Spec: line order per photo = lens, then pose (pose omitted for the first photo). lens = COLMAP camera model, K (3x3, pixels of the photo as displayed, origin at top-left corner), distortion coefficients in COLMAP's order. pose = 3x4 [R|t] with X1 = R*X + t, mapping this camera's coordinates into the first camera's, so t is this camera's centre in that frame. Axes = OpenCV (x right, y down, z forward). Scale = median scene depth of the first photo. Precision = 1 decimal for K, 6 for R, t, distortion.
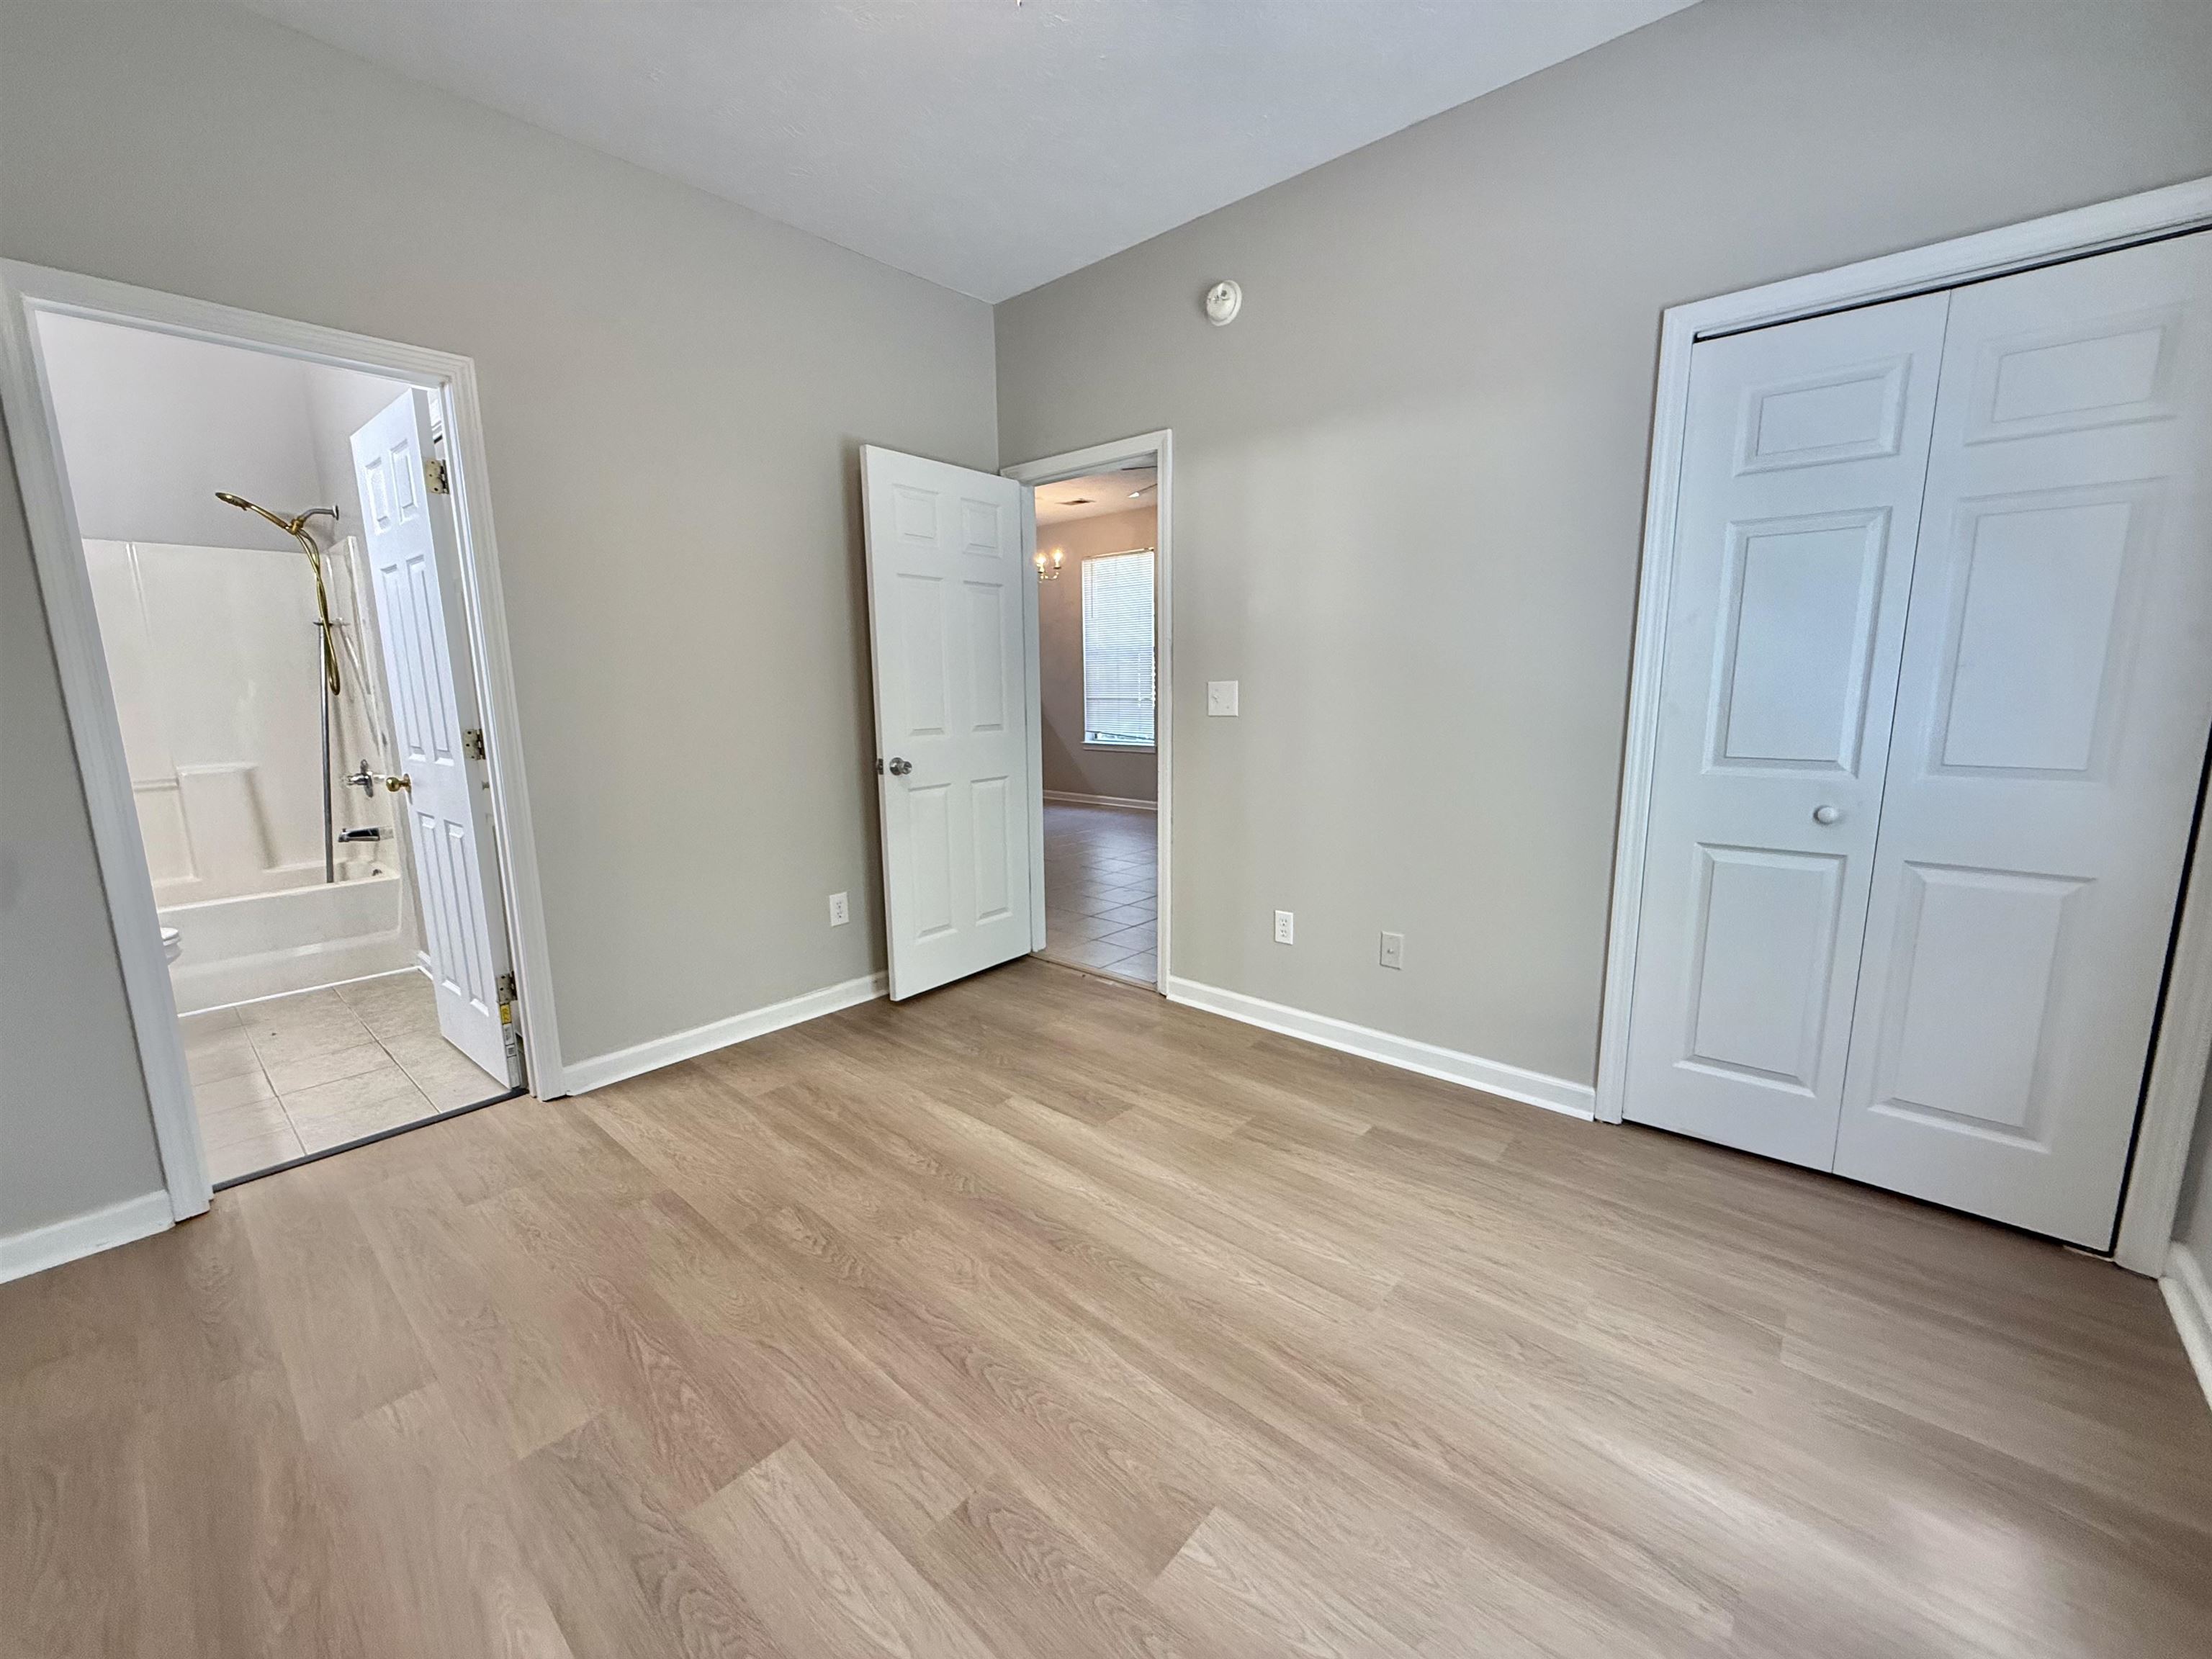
lens RADIAL K [[880.3, 0, 1100.7], [0, 880.3, 830.1], [0, 0, 1]] dist [-0.000900, 0.000236]
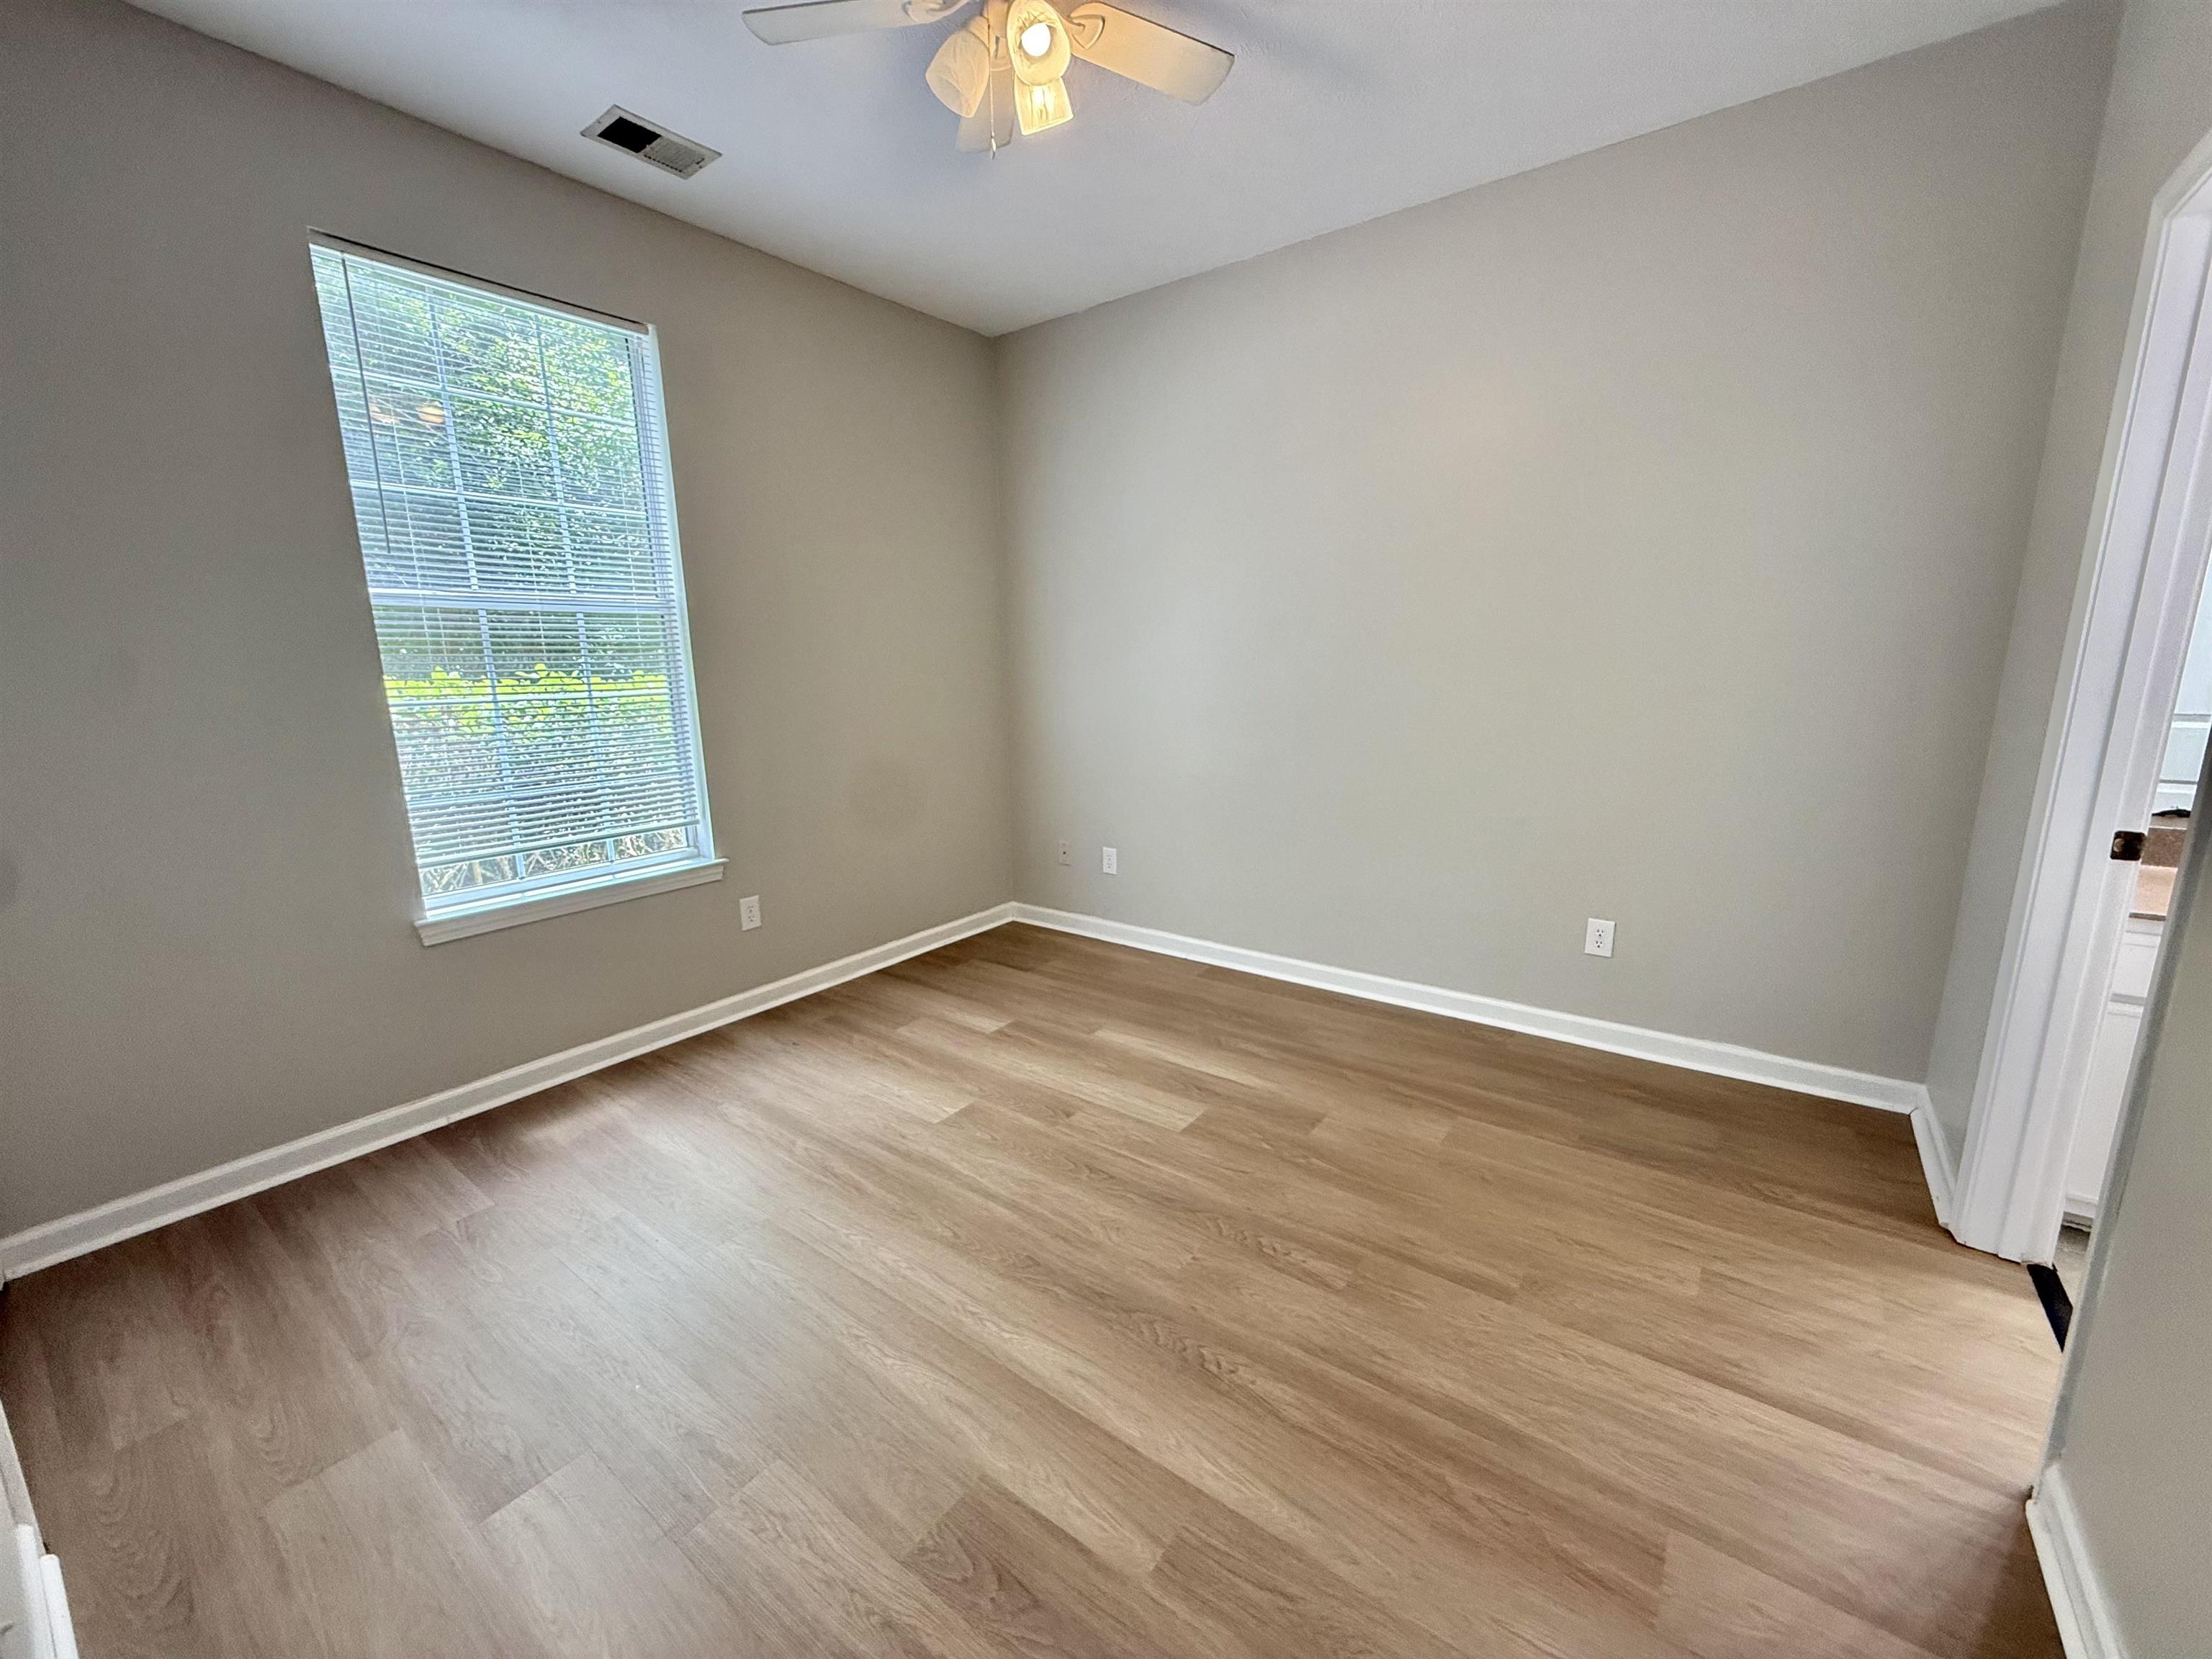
lens RADIAL K [[880.3, 0, 1100.7], [0, 880.3, 830.1], [0, 0, 1]] dist [-0.000900, 0.000236]
pose [[-0.996041, 0.043603, -0.077471, -0.067382], [0.012988, 0.933478, 0.358400, -0.320701], [0.087945, 0.355975, -0.930348, 1.657231]]
